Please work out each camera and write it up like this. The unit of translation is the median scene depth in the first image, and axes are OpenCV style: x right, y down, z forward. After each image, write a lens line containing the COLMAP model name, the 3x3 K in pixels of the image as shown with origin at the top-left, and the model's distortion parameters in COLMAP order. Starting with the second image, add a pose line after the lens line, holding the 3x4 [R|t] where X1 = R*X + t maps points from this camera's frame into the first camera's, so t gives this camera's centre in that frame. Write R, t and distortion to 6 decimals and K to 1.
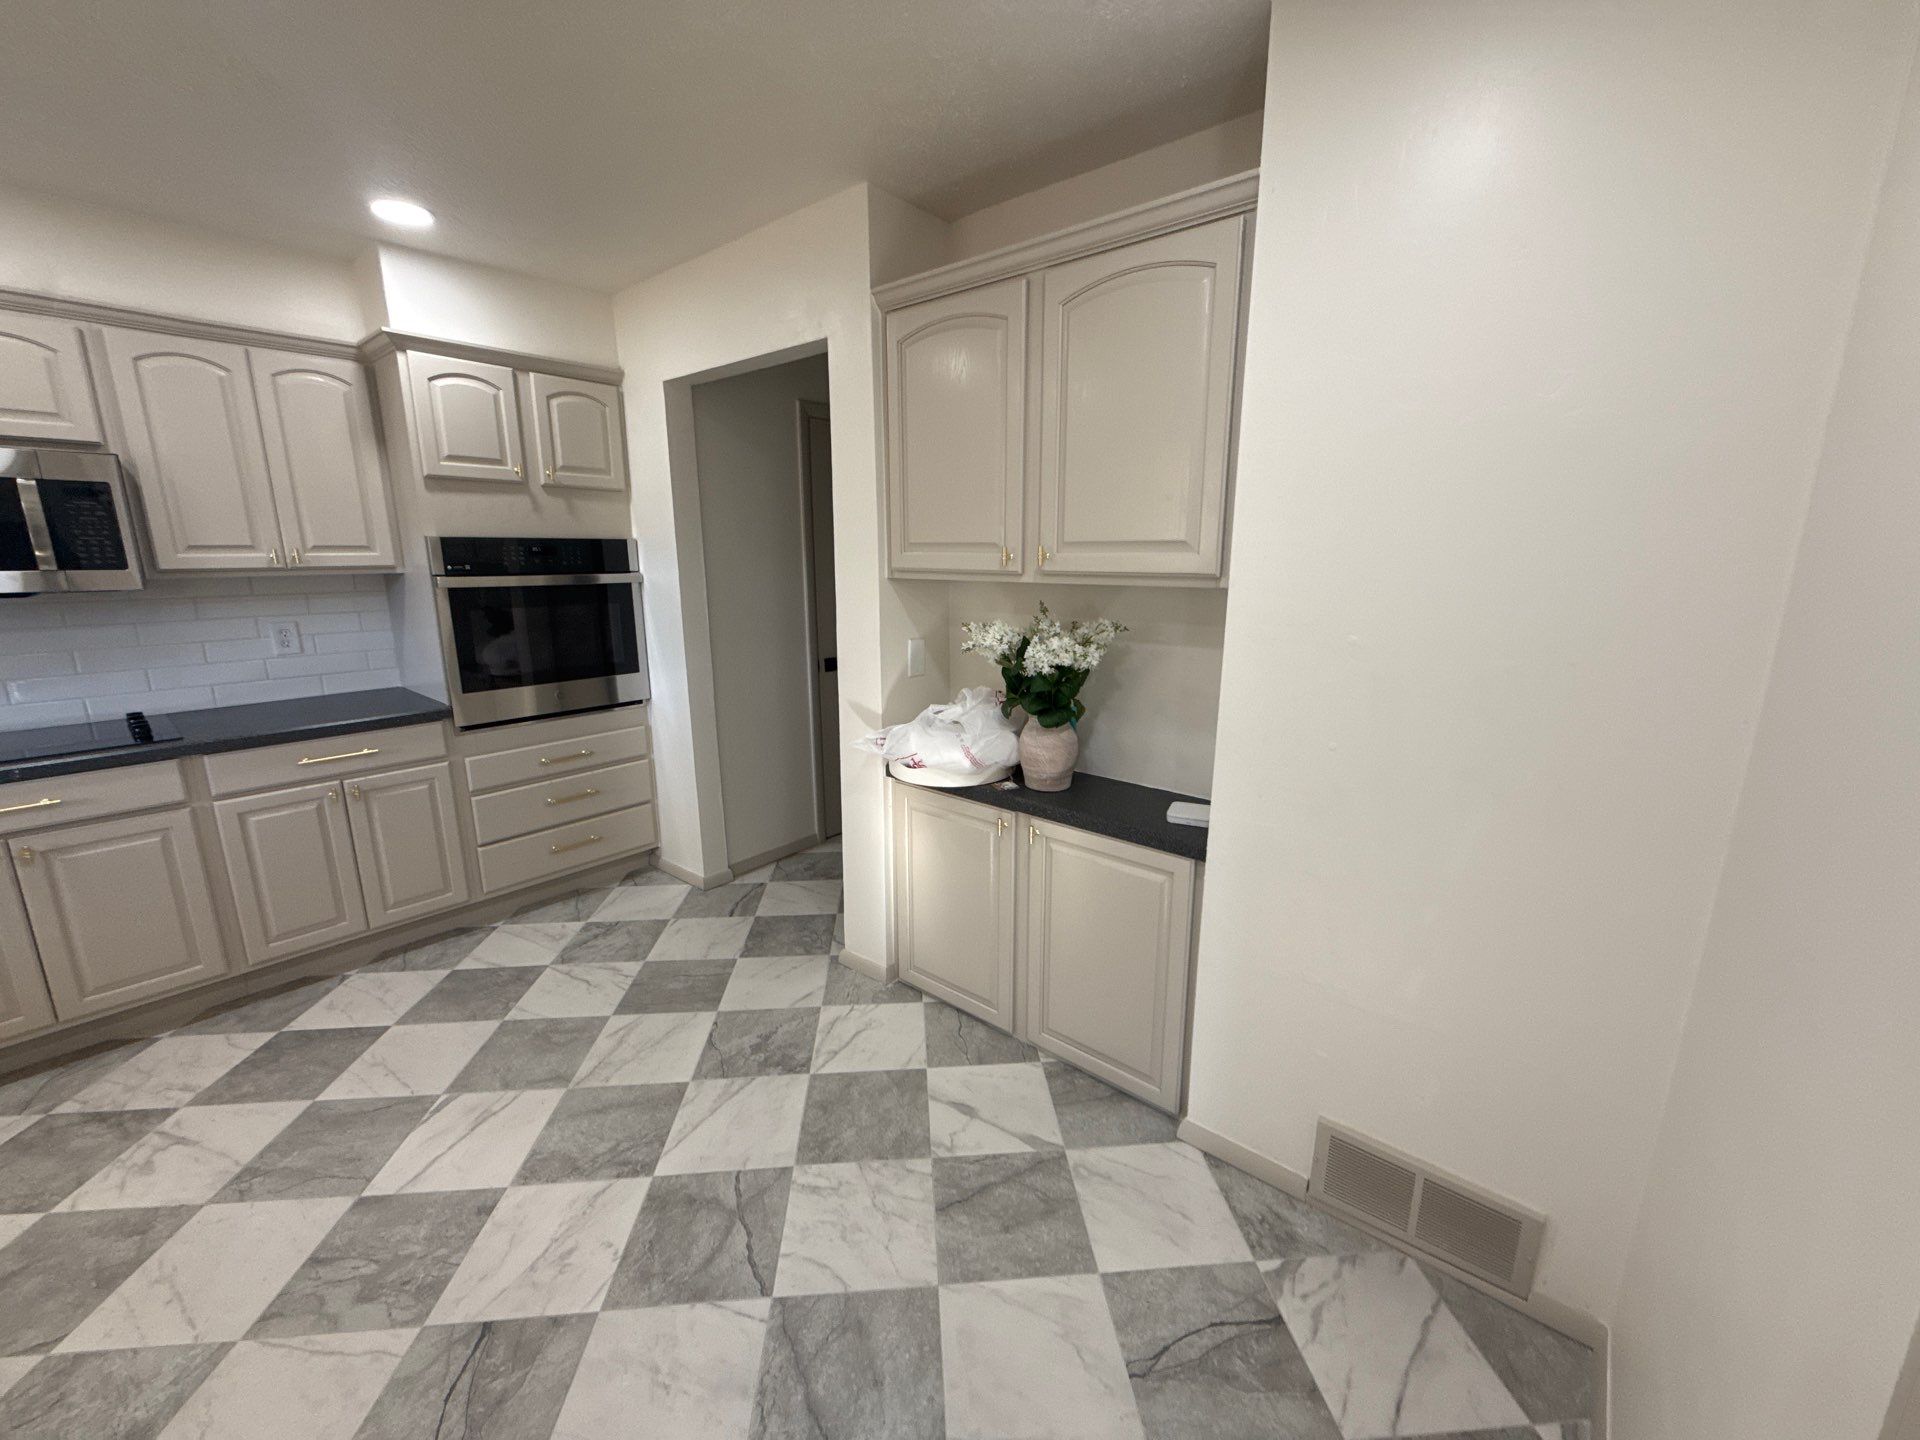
lens RADIAL K [[763.9, 0, 959.3], [0, 763.9, 718.2], [0, 0, 1]] dist [-0.000164, 0.000247]
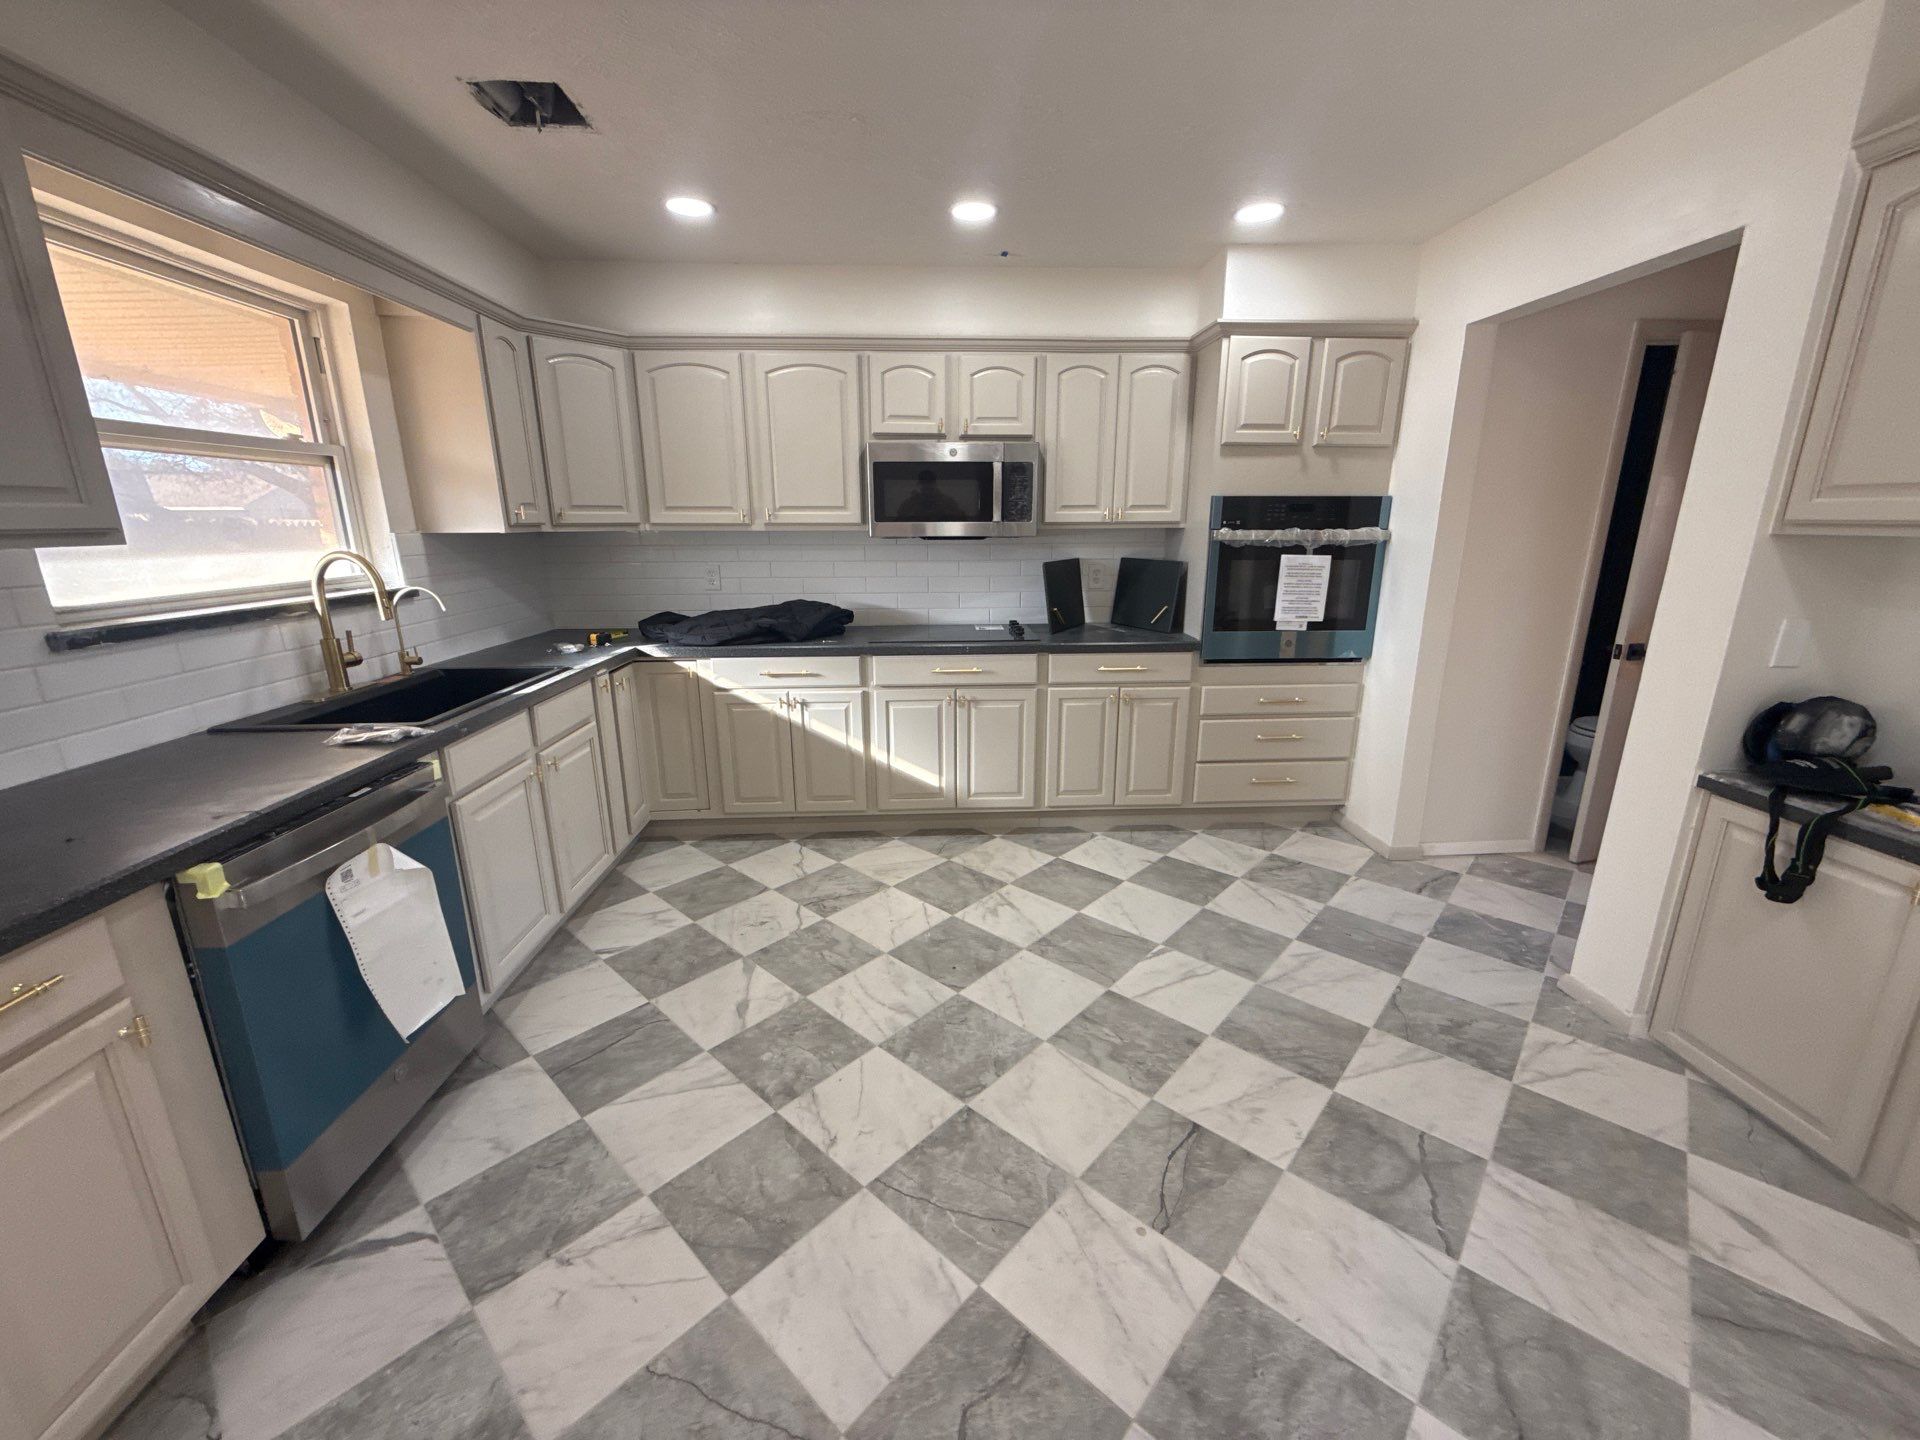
lens RADIAL K [[763.9, 0, 959.3], [0, 763.9, 717.7], [0, 0, 1]] dist [-0.000164, 0.000247]
pose [[0.684818, 0.181906, -0.705644, -0.076549], [-0.154270, 0.982584, 0.103581, 0.043014], [0.712197, 0.037926, 0.700954, -0.109839]]
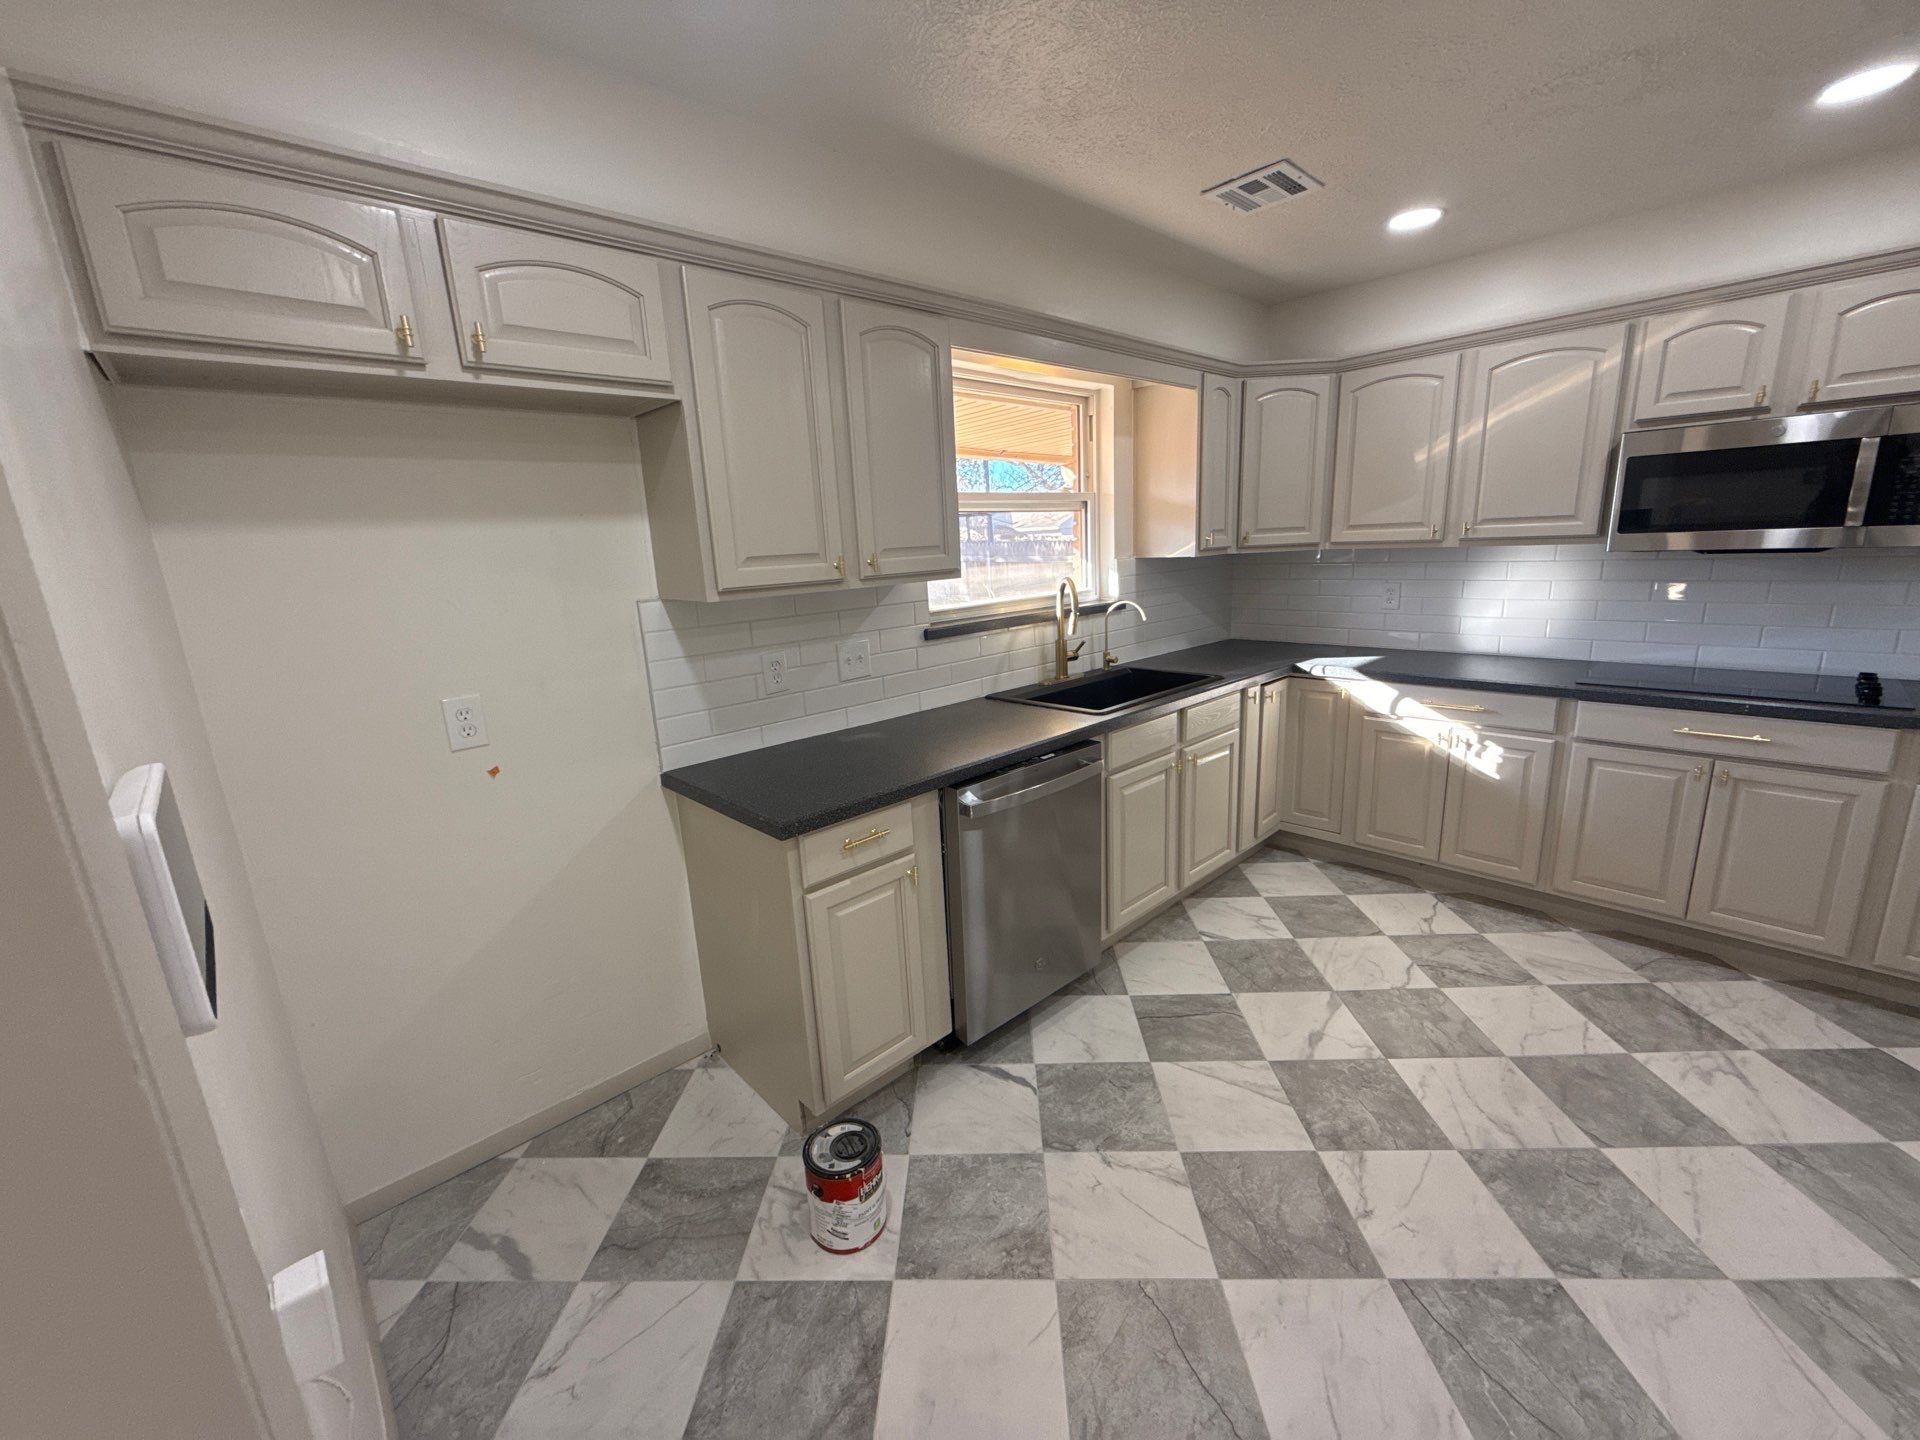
lens RADIAL K [[763.9, 0, 959.7], [0, 763.9, 718.1], [0, 0, 1]] dist [-0.000164, 0.000247]
pose [[-0.107868, 0.229932, -0.967210, 0.000518], [-0.168624, 0.954559, 0.245730, 0.003823], [0.979760, 0.189602, -0.064195, -0.064748]]
